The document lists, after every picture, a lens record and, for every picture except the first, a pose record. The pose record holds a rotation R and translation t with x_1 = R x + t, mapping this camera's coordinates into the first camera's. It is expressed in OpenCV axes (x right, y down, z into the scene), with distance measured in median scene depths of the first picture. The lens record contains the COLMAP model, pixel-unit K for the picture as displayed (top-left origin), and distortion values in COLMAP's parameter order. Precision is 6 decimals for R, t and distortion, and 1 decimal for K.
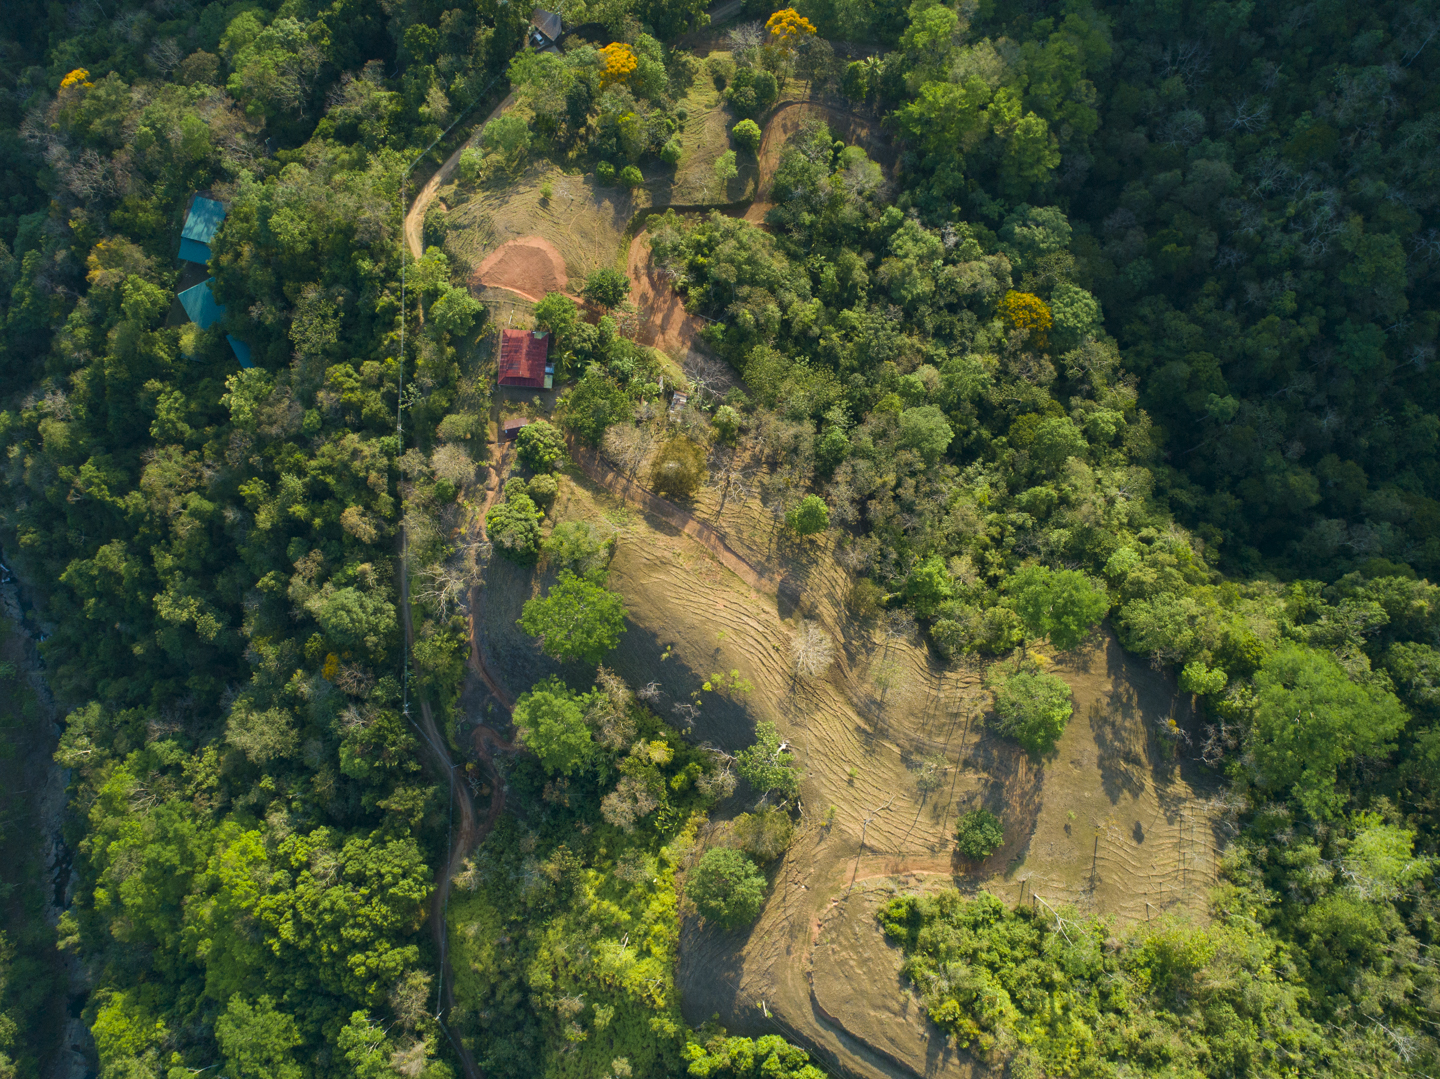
lens RADIAL K [[1091.7, 0, 716.9], [0, 1091.7, 547.3], [0, 0, 1]] dist [-0.022466, 0.010431]
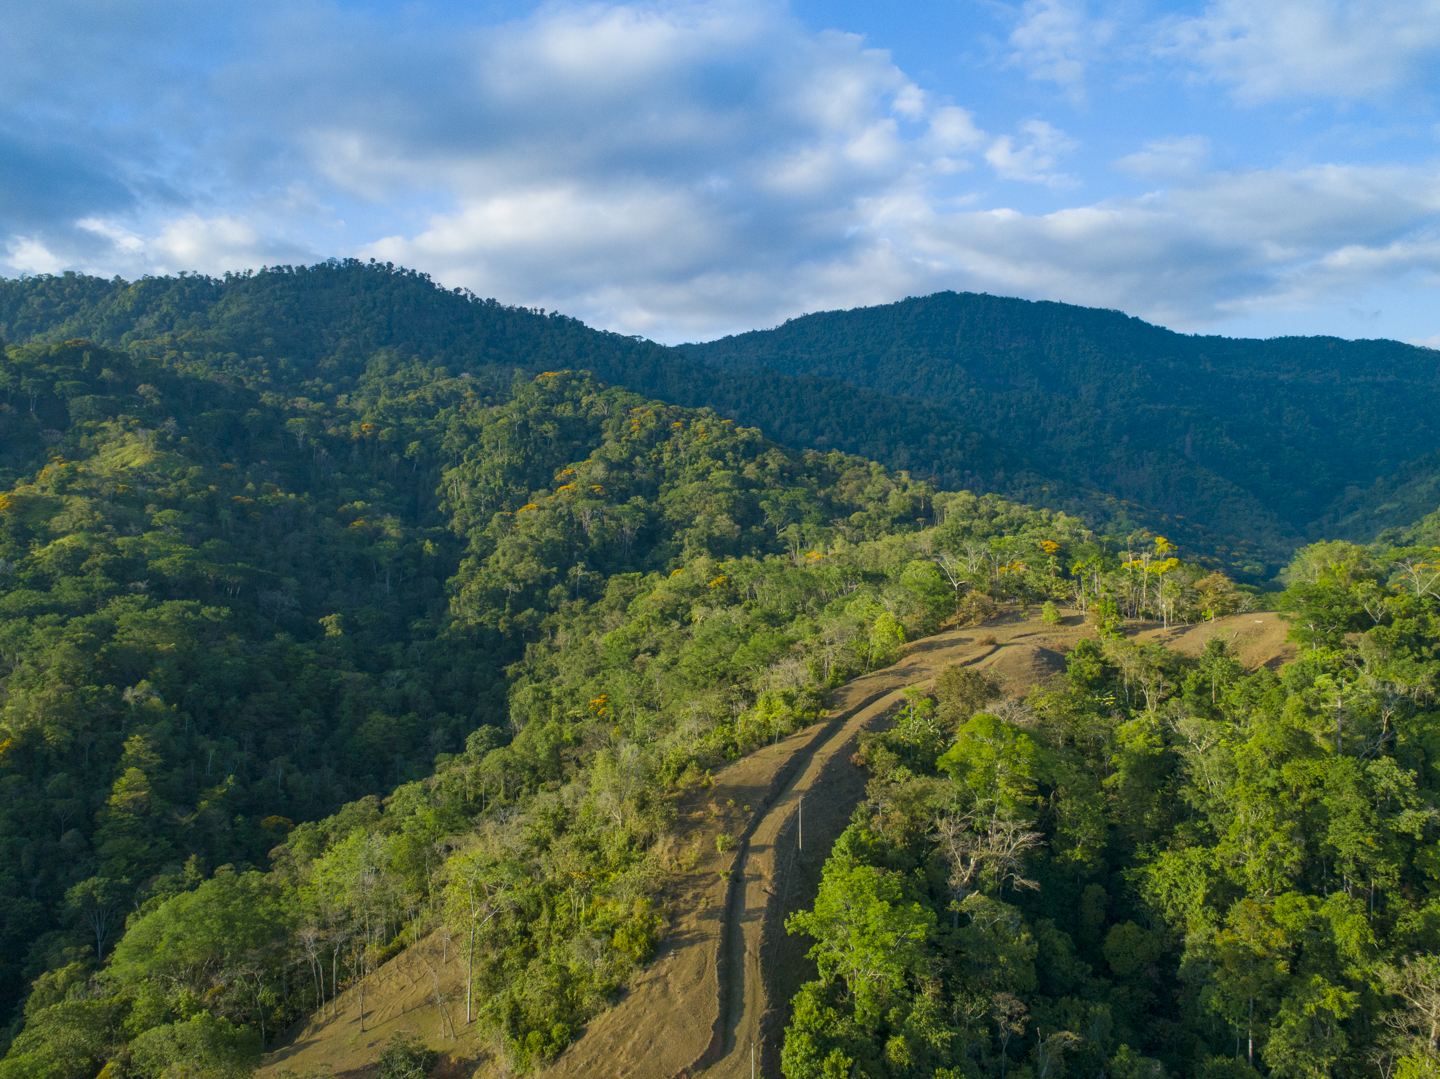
lens RADIAL K [[1091.7, 0, 719.3], [0, 1091.7, 540.4], [0, 0, 1]] dist [-0.022466, 0.010431]
pose [[-0.455066, 0.000746, 0.890457, -0.399145], [0.886660, 0.092639, 0.453048, 0.093389], [-0.082154, 0.995699, -0.042818, 0.613187]]
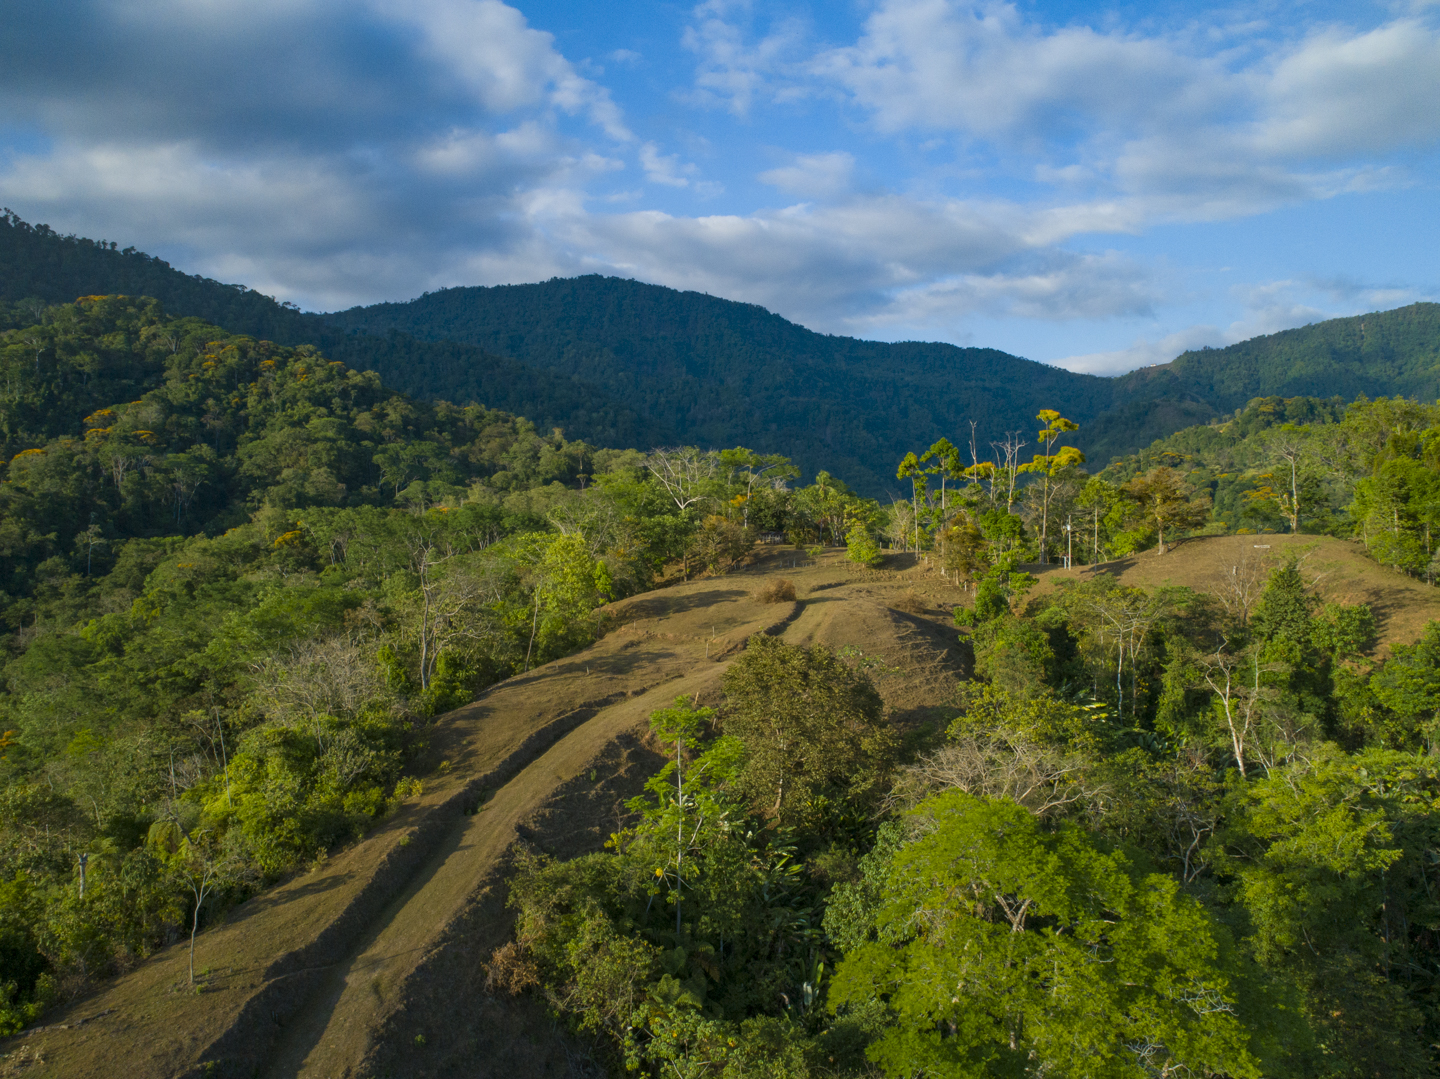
lens RADIAL K [[1091.7, 0, 721.6], [0, 1091.7, 541.9], [0, 0, 1]] dist [-0.022466, 0.010431]
pose [[-0.716489, -0.002367, 0.697595, 0.116296], [0.694497, 0.091775, 0.713618, 0.447588], [-0.065711, 0.995777, -0.064112, 0.656531]]
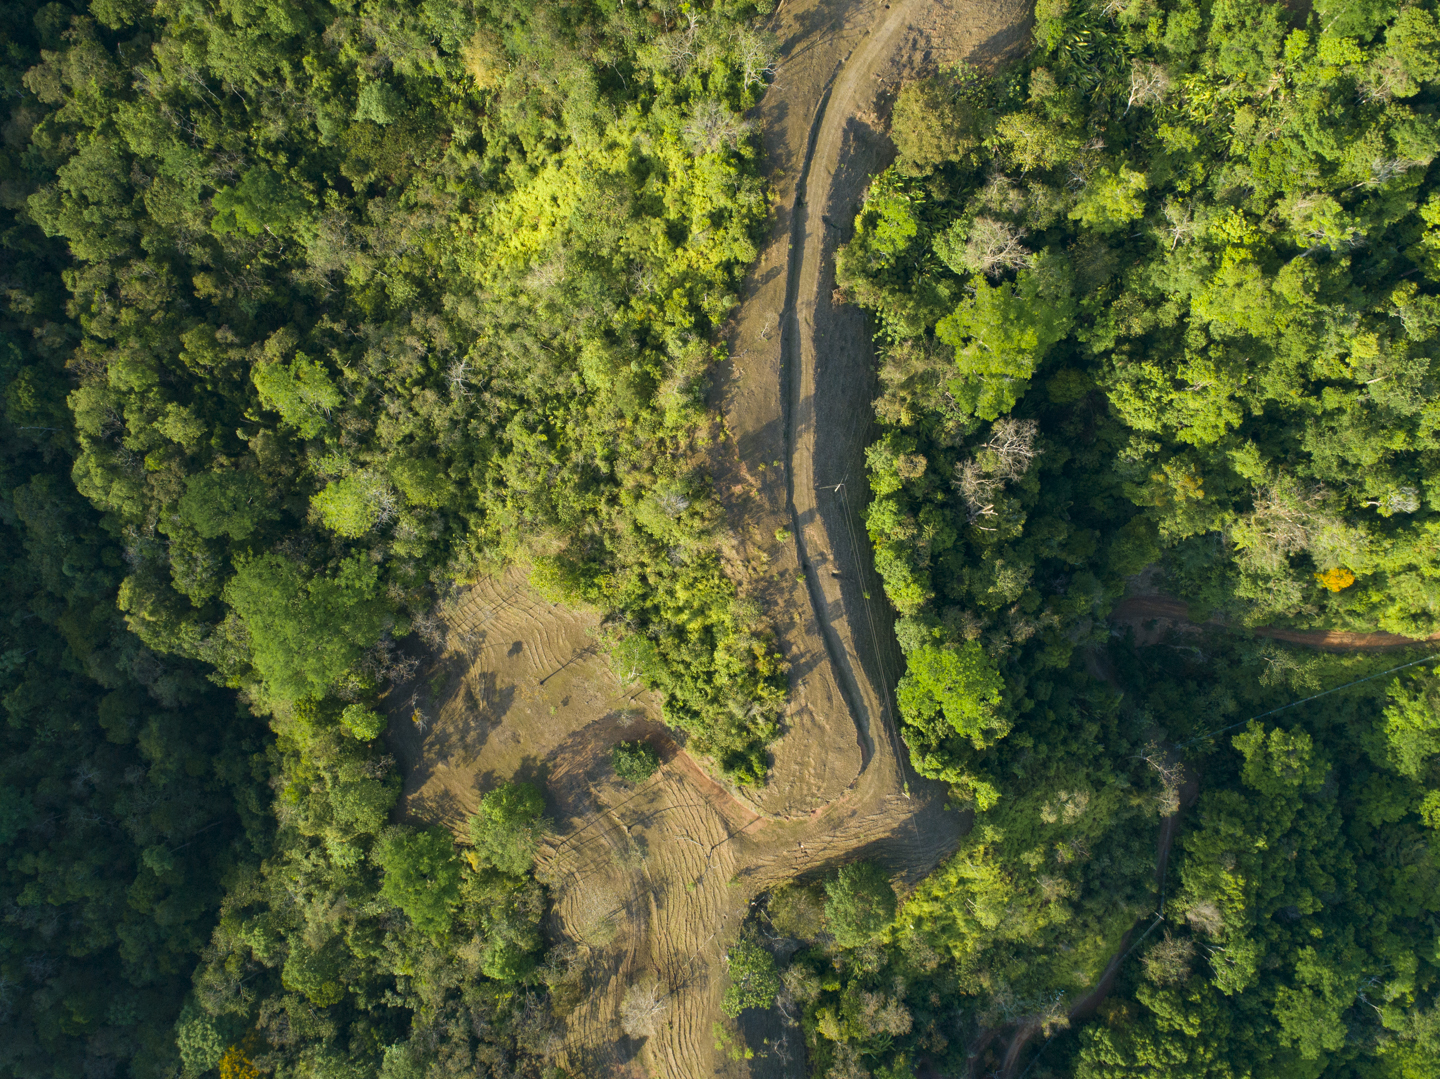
lens RADIAL K [[1091.7, 0, 730.2], [0, 1091.7, 544.3], [0, 0, 1]] dist [-0.022466, 0.010431]
pose [[-0.767192, -0.639513, 0.049389, 0.226757], [0.638268, -0.753538, 0.157460, 0.280629], [-0.063481, 0.152326, 0.986290, -0.029949]]
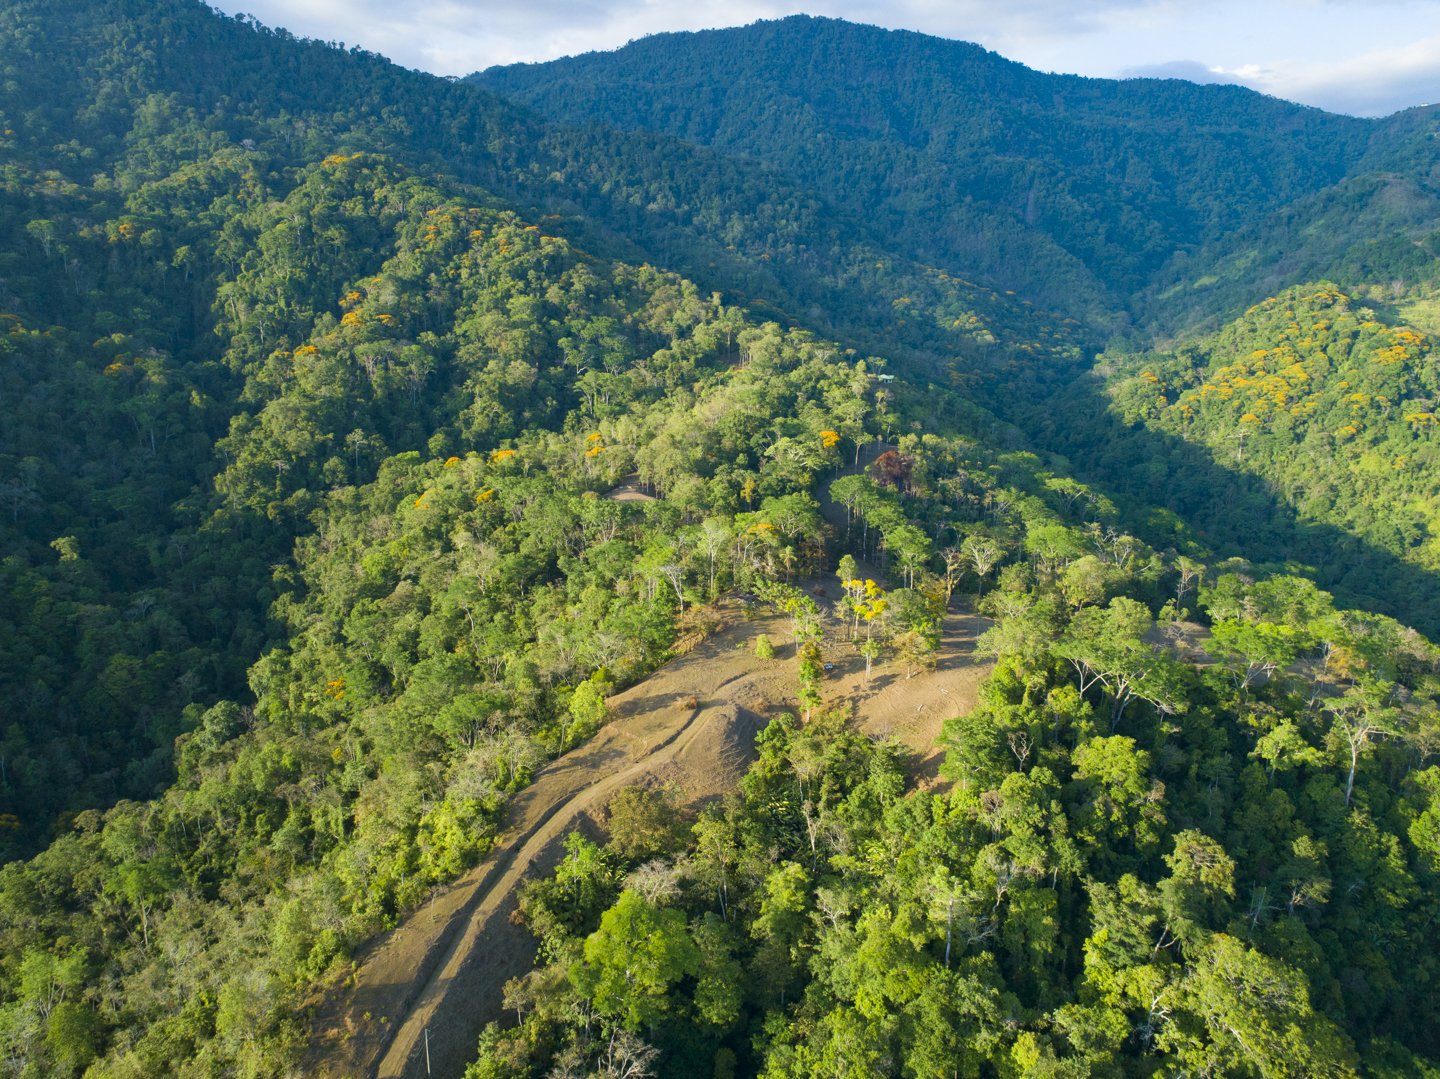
lens RADIAL K [[1091.7, 0, 721.0], [0, 1091.7, 542.6], [0, 0, 1]] dist [-0.022466, 0.010431]
pose [[-0.566455, -0.212817, 0.796140, -0.408425], [0.819588, -0.044609, 0.571214, 0.245493], [-0.086049, 0.976073, 0.199691, 0.254036]]
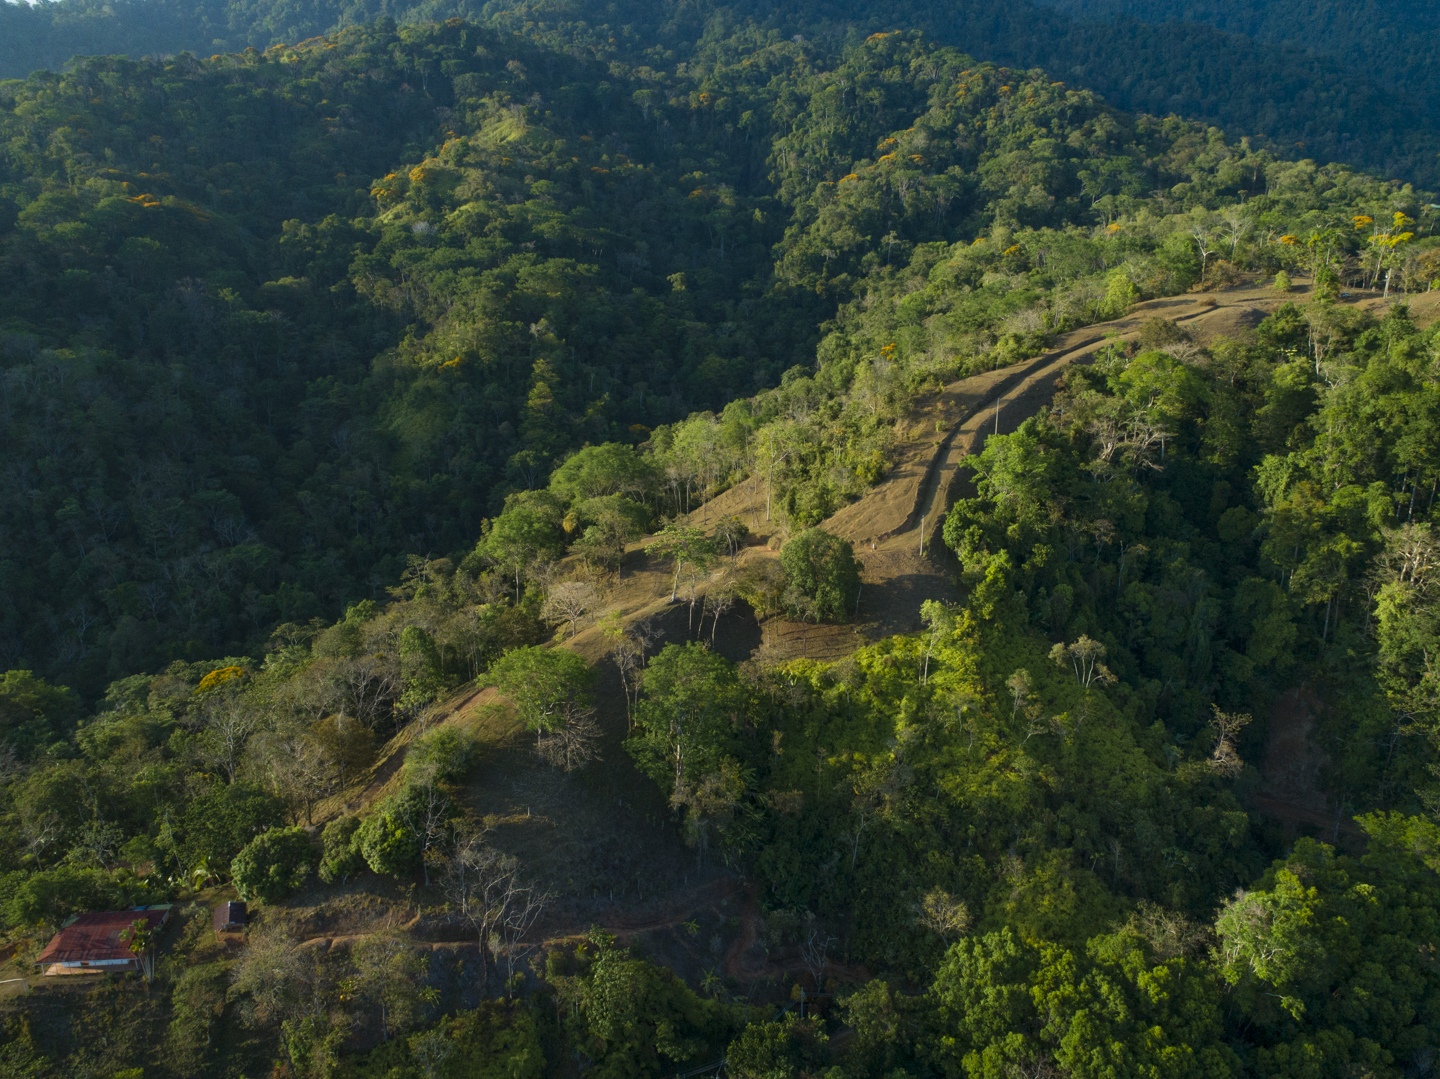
lens RADIAL K [[1091.7, 0, 717.7], [0, 1091.7, 540.6], [0, 0, 1]] dist [-0.022466, 0.010431]
pose [[-0.172363, -0.287618, 0.942108, -0.749674], [0.980147, 0.045069, 0.193082, 0.029987], [-0.097994, 0.956684, 0.274139, 0.619062]]
